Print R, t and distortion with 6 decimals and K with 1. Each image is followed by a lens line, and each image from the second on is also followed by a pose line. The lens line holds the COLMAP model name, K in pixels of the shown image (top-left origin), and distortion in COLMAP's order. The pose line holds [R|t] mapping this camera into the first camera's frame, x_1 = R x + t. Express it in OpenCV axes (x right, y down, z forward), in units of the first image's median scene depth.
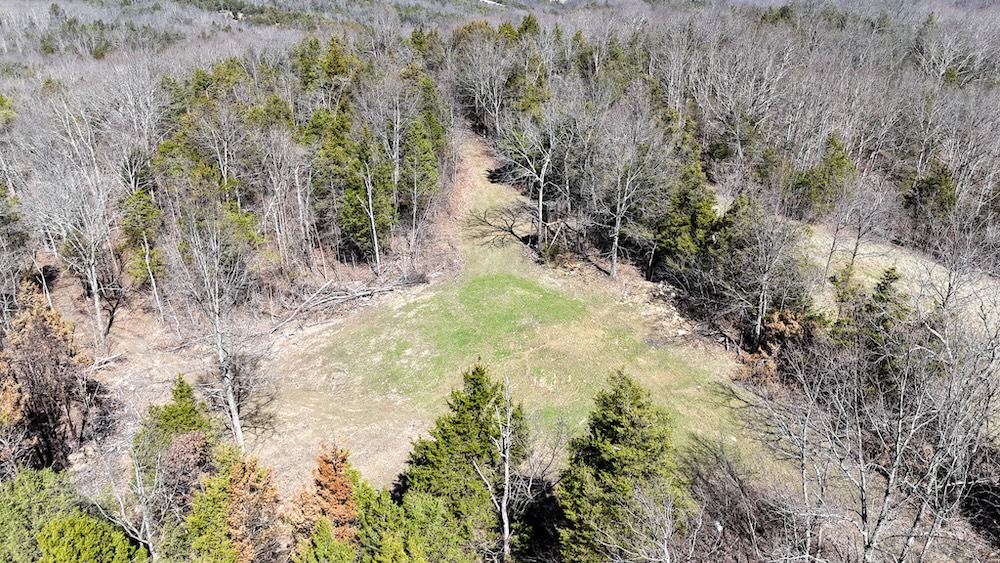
lens RADIAL K [[722.9, 0, 500.0], [0, 722.9, 281.5], [0, 0, 1]] dist [0.124137, -0.144098]
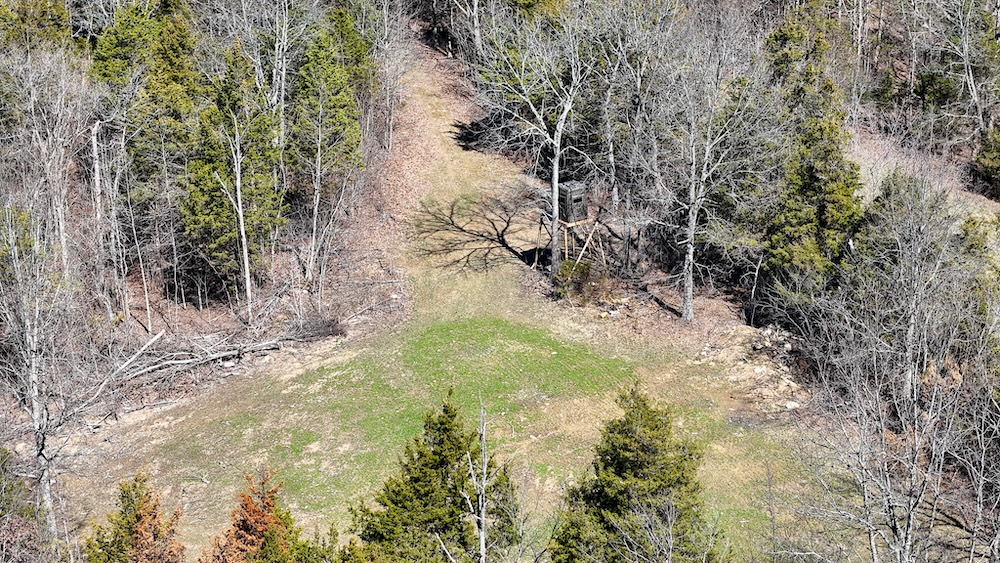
lens RADIAL K [[2026.6, 0, 500.0], [0, 2026.6, 281.5], [0, 0, 1]] dist [-0.185908, -0.042842]
pose [[0.999988, -0.000846, 0.004893, 0.007867], [0.001201, 0.997328, -0.073042, 0.070340], [-0.004818, 0.073047, 0.997317, -0.476967]]
